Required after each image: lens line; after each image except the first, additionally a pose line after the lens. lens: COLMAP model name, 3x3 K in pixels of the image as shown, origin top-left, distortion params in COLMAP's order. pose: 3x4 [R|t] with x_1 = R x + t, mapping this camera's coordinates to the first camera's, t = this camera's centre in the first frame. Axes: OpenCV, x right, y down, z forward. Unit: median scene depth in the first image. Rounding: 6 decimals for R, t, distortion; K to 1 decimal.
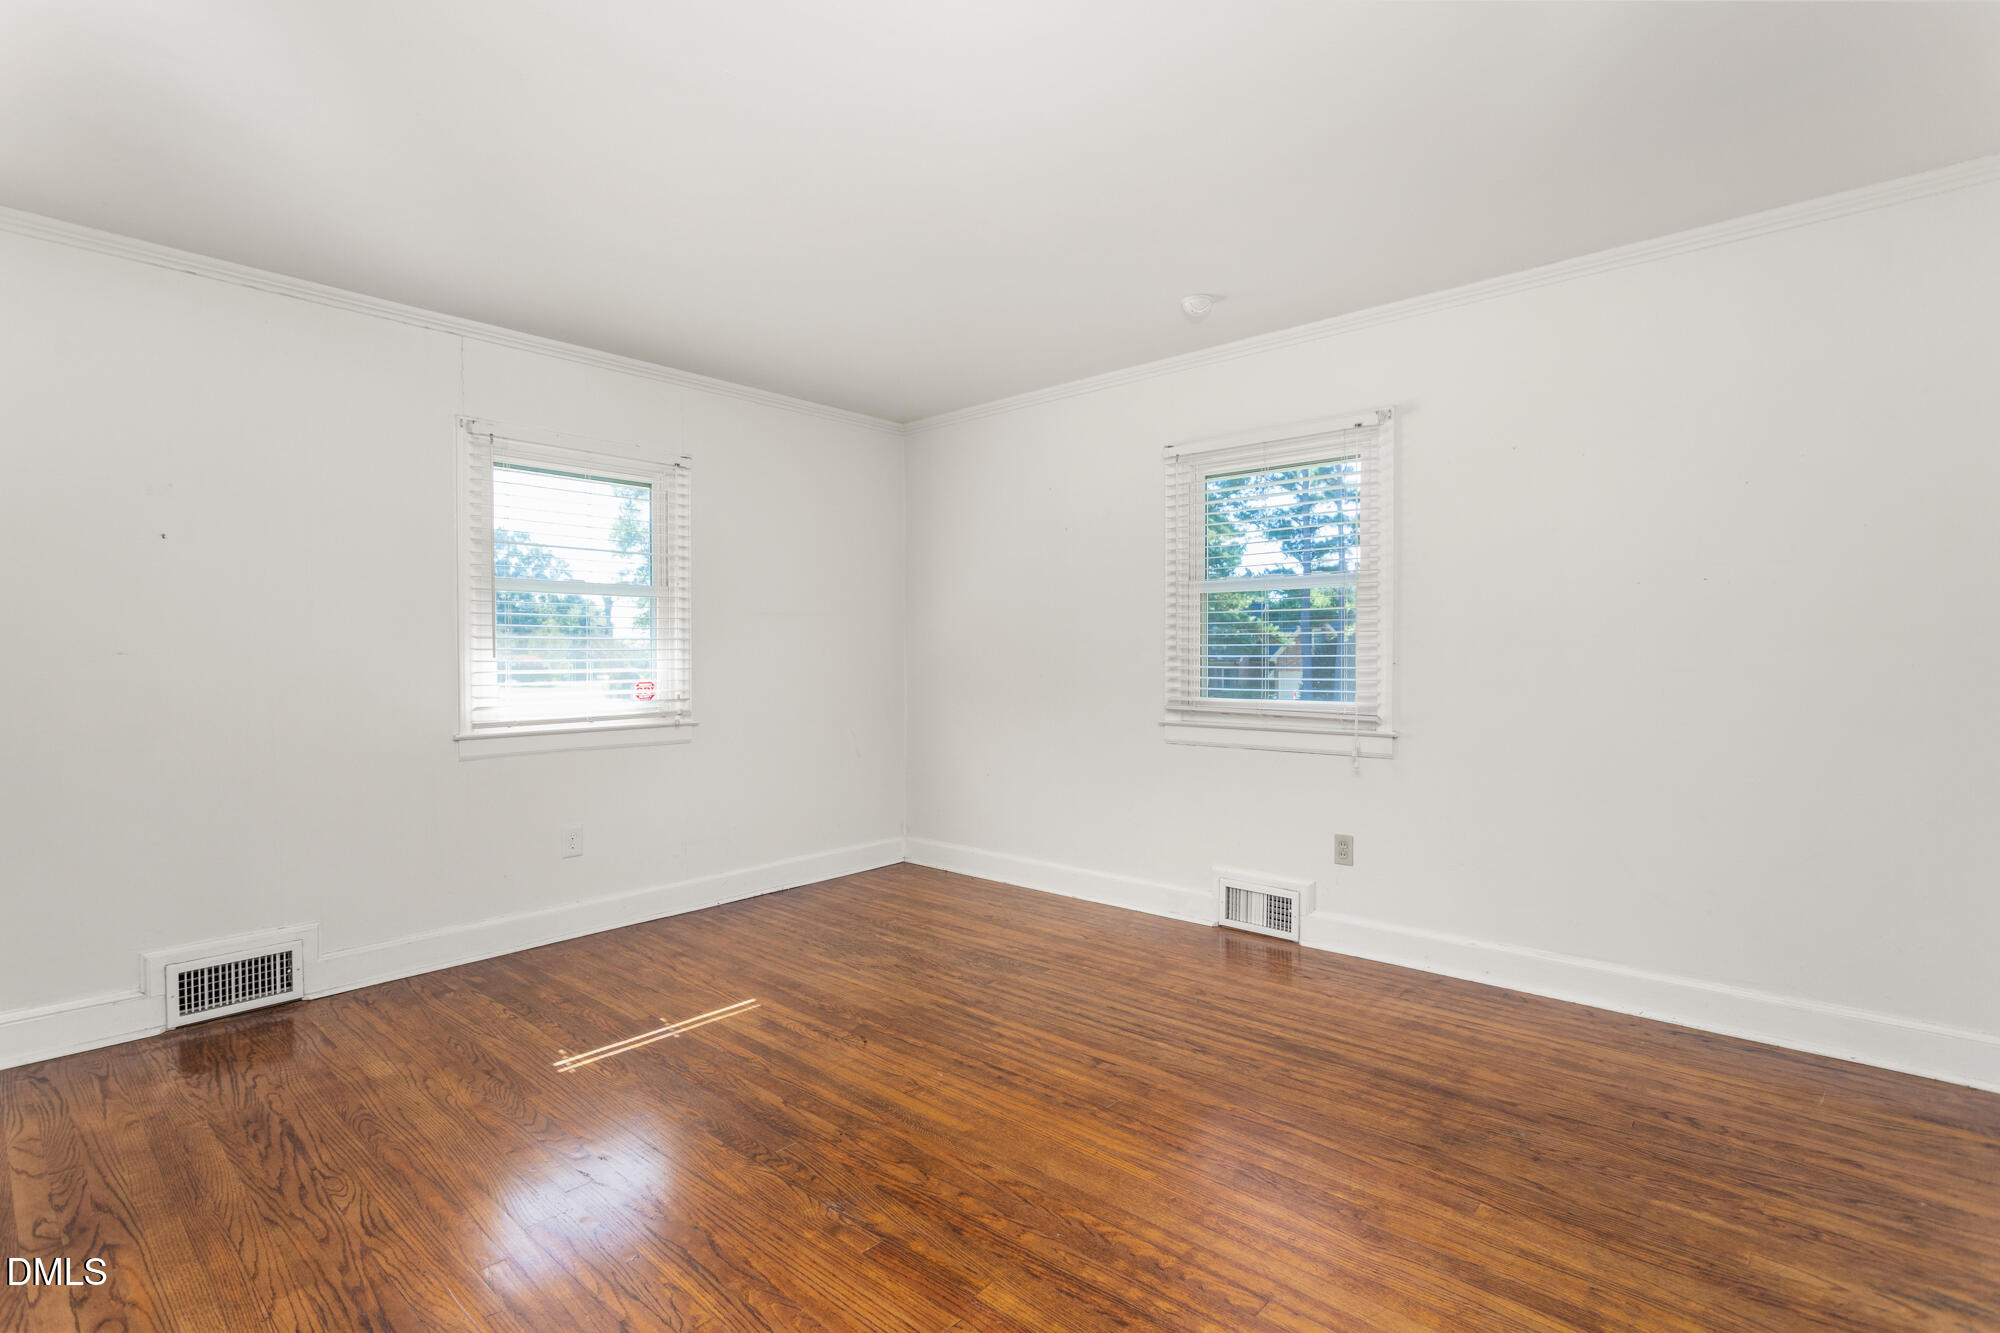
lens RADIAL K [[966.5, 0, 999.9], [0, 966.5, 666.1], [0, 0, 1]] dist [-0.001192, 0.000231]
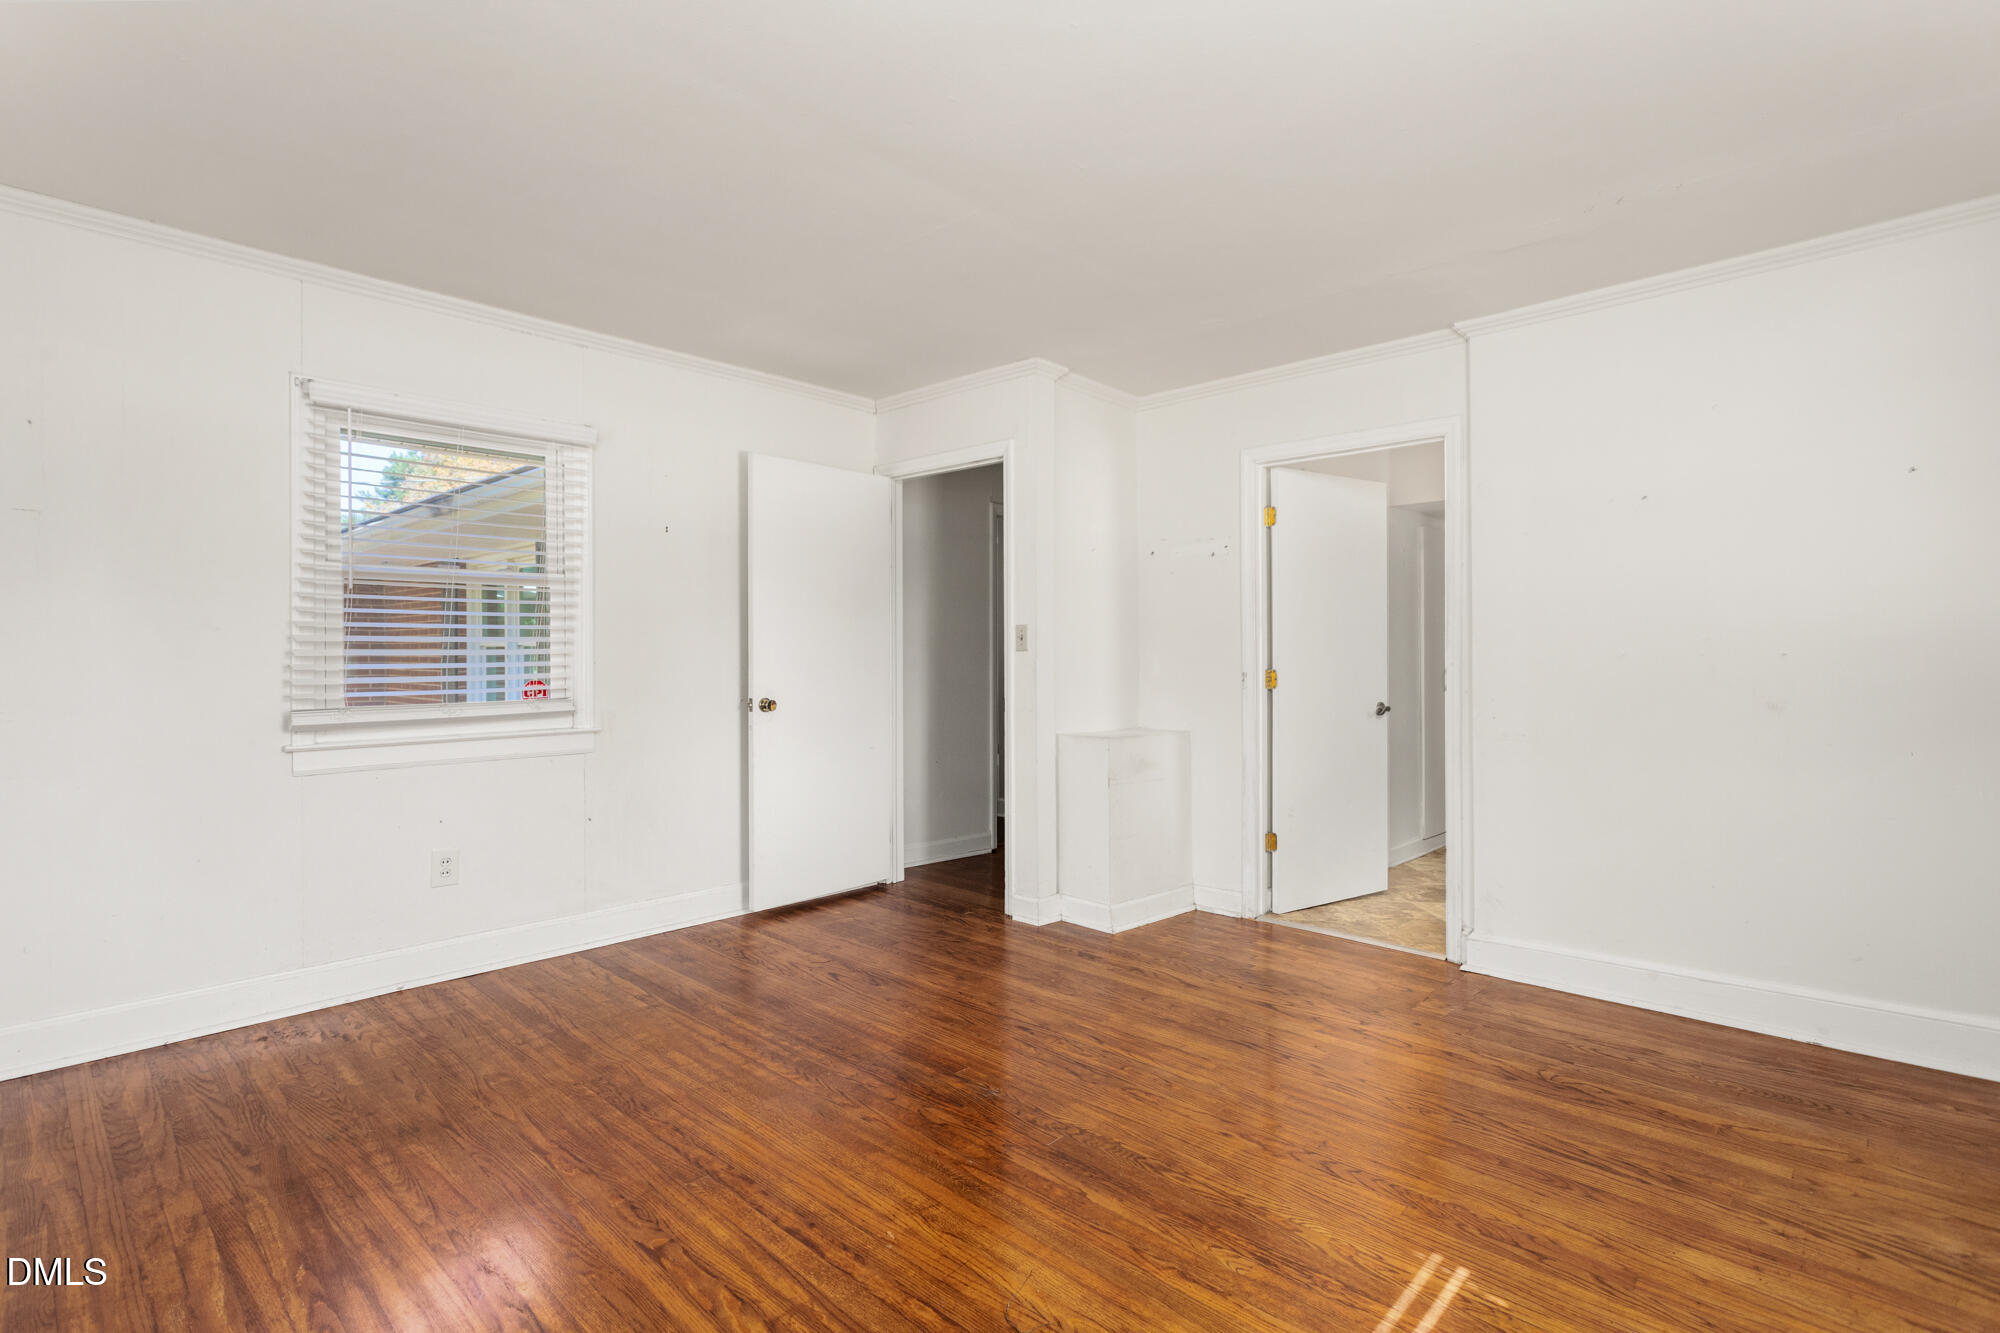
lens RADIAL K [[966.5, 0, 999.6], [0, 966.5, 656.0], [0, 0, 1]] dist [-0.001192, 0.000231]
pose [[-0.999426, 0.004914, 0.033517, -0.181058], [0.005391, 0.999885, 0.014177, -0.023641], [-0.033443, 0.014349, -0.999338, 1.826649]]
